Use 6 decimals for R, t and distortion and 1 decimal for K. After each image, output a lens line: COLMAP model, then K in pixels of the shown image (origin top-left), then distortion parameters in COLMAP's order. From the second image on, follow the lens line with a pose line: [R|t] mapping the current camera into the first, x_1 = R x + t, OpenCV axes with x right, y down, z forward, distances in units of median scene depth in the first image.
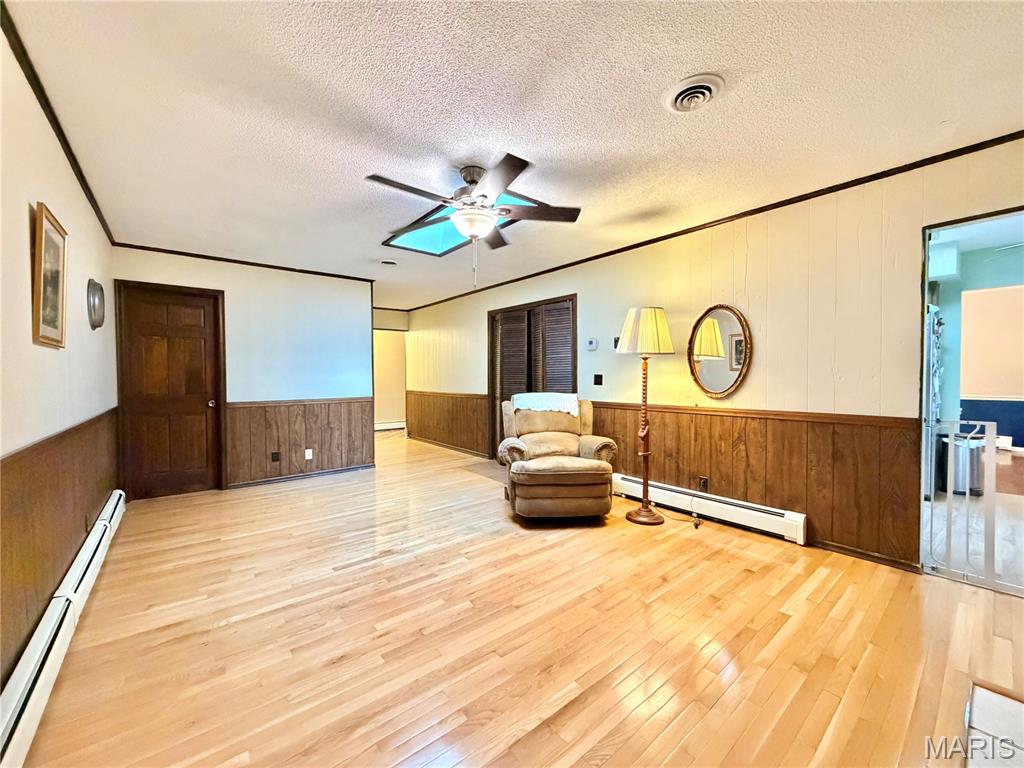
lens RADIAL K [[407.7, 0, 508.4], [0, 407.7, 384.4], [0, 0, 1]] dist [-0.002308, -0.000353]
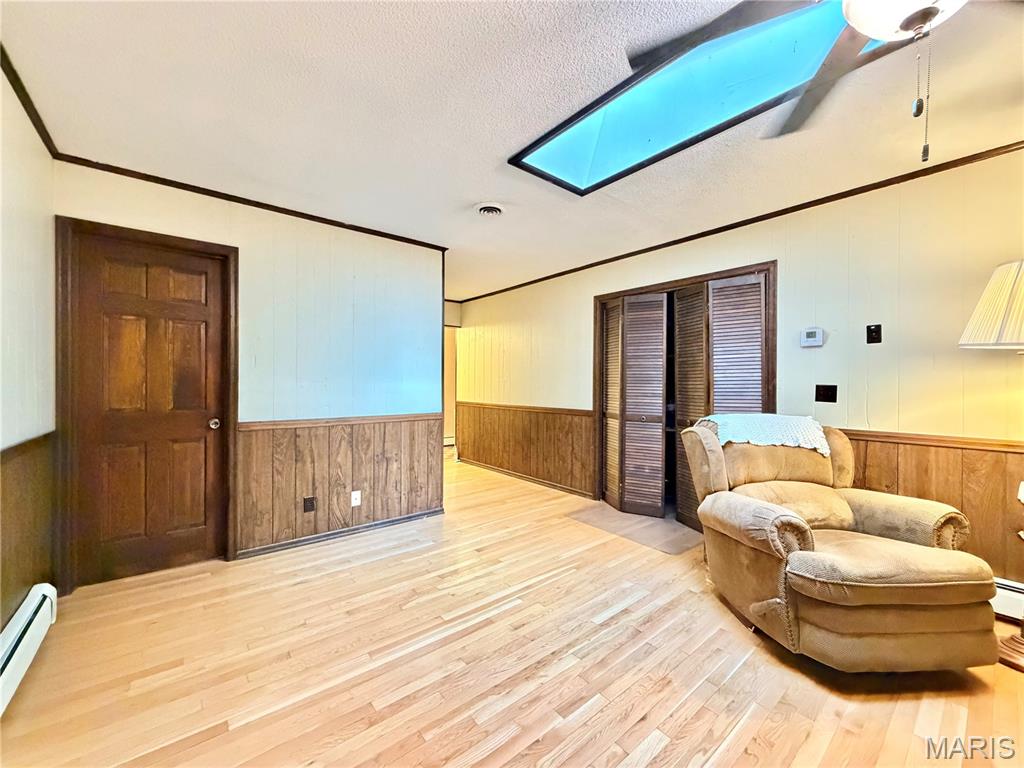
lens RADIAL K [[407.7, 0, 508.4], [0, 407.7, 384.4], [0, 0, 1]] dist [-0.002308, -0.000353]
pose [[0.999936, 0.010682, -0.003690, -0.256982], [-0.010750, 0.999762, -0.018961, -0.007775], [0.003487, 0.018999, 0.999813, 0.349125]]
